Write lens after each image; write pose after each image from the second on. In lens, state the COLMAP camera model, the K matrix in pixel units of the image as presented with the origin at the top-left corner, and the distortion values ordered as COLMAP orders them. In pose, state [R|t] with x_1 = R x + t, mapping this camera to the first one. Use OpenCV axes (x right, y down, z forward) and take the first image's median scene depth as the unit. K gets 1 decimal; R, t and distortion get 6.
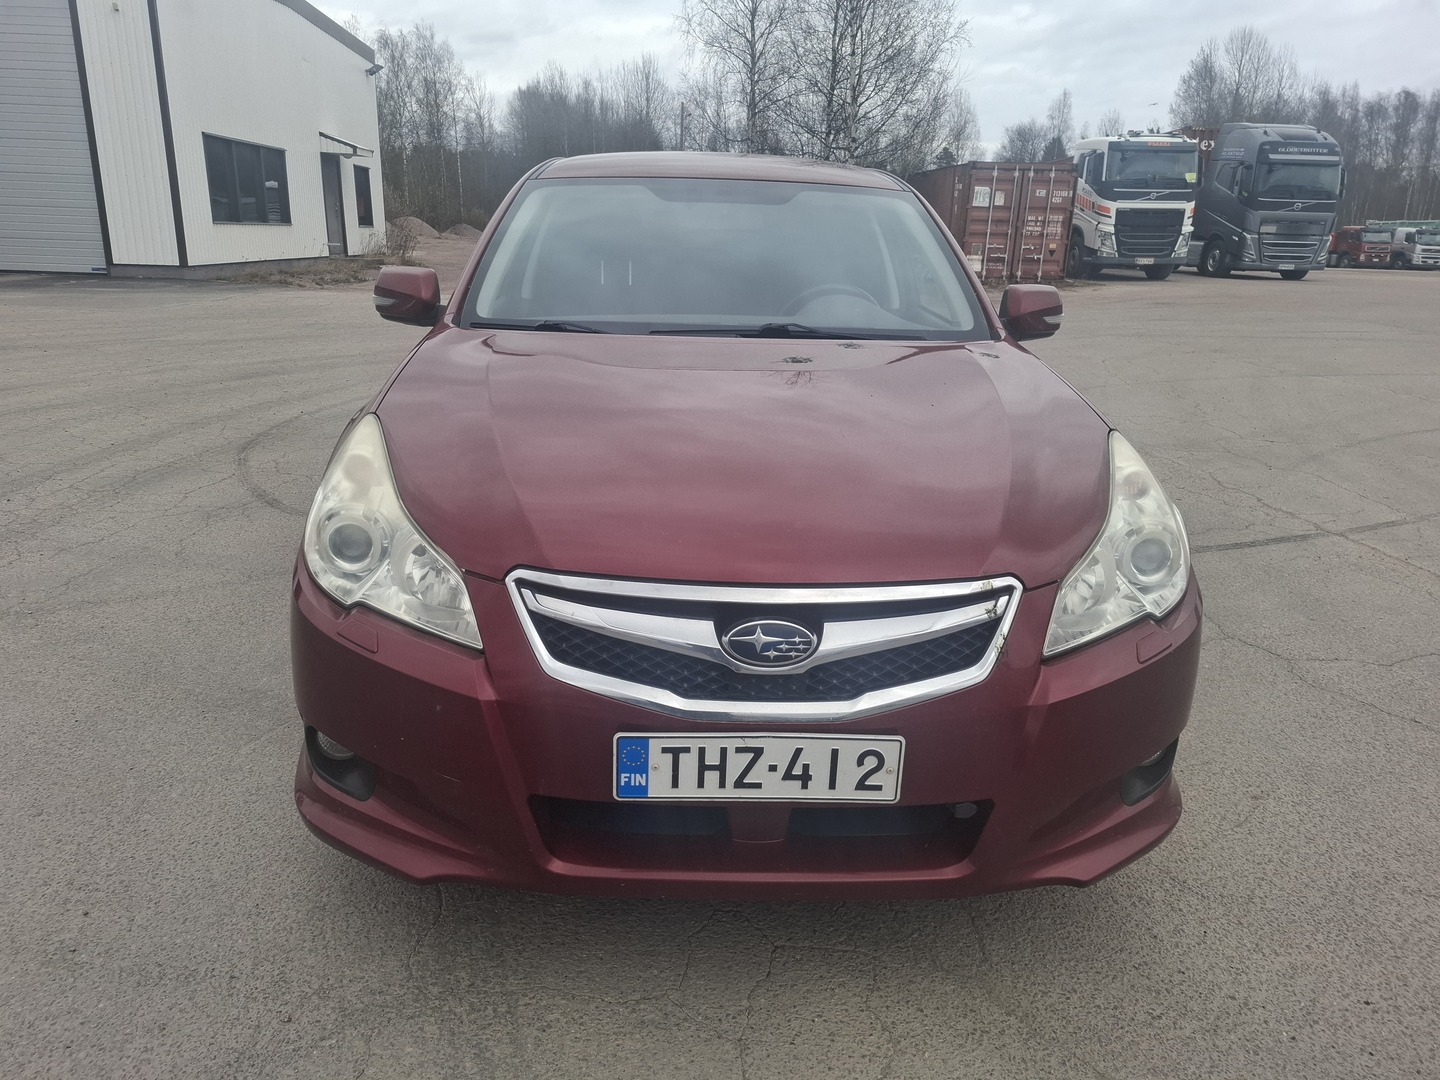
lens RADIAL K [[1081.9, 0, 720.0], [0, 1081.9, 540.0], [0, 0, 1]] dist [0.034028, -0.029293]
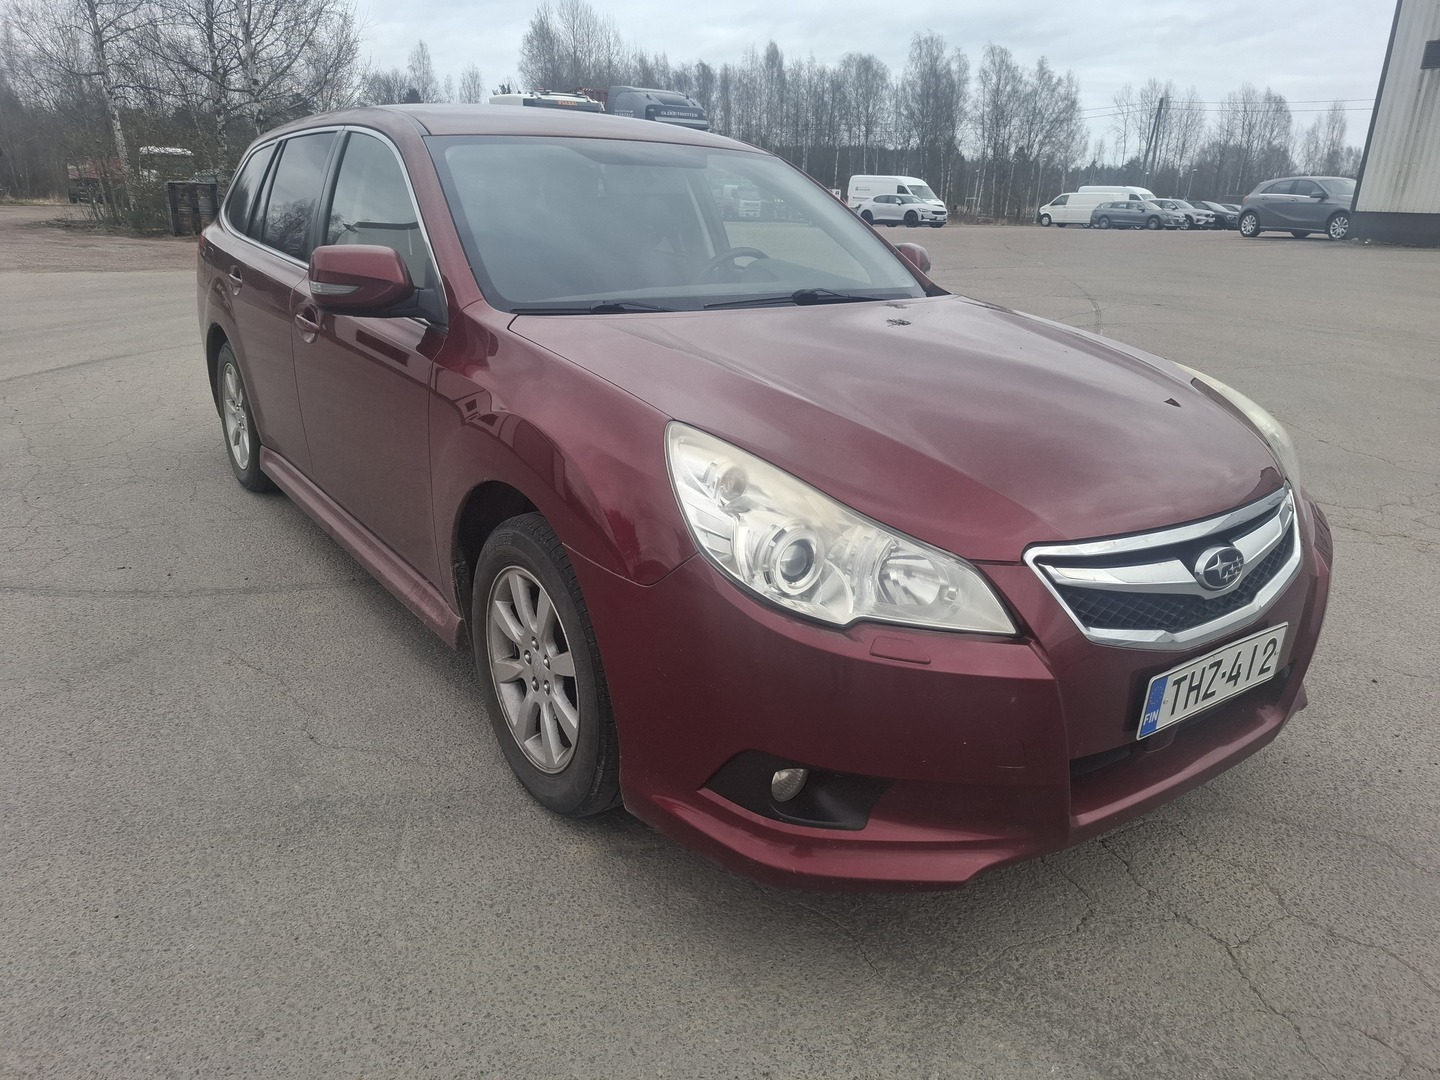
lens RADIAL K [[1081.9, 0, 720.0], [0, 1081.9, 540.0], [0, 0, 1]] dist [0.034028, -0.029293]
pose [[0.818154, -0.180936, 0.545790, -0.484796], [0.158421, 0.983395, 0.088530, -0.057537], [-0.552745, 0.014033, 0.833232, 0.159099]]
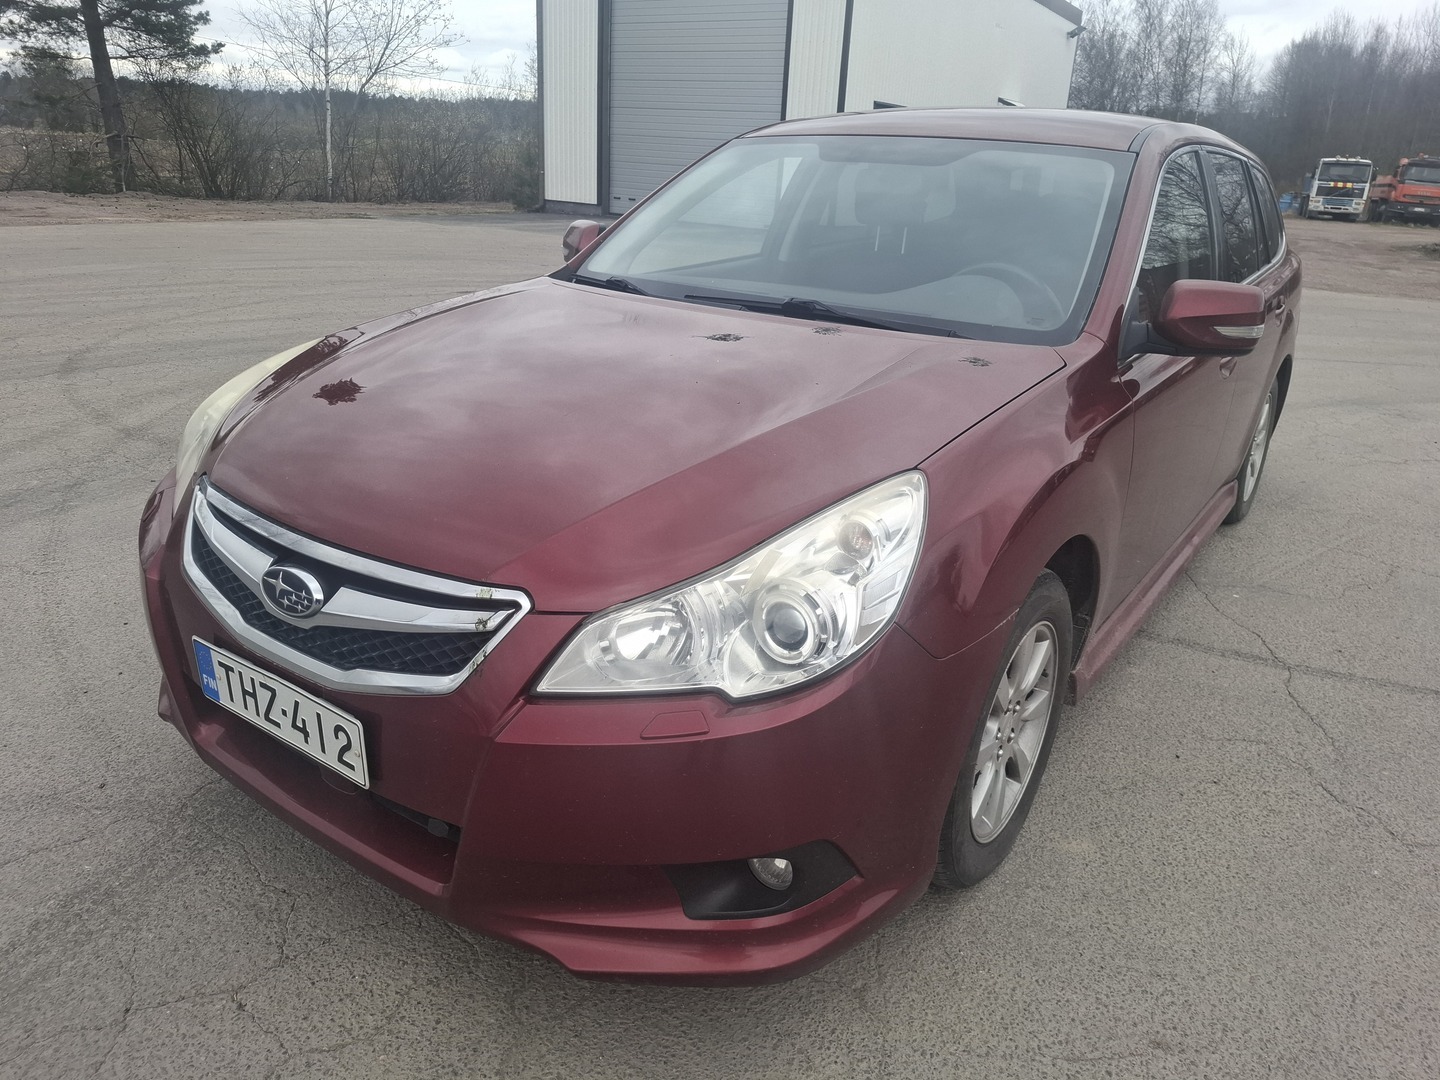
lens RADIAL K [[1081.9, 0, 720.0], [0, 1081.9, 540.0], [0, 0, 1]] dist [0.034028, -0.029293]
pose [[0.779569, 0.215694, -0.588004, 0.454784], [-0.199999, 0.975406, 0.092647, -0.060793], [0.593526, 0.045376, 0.803535, 0.200484]]
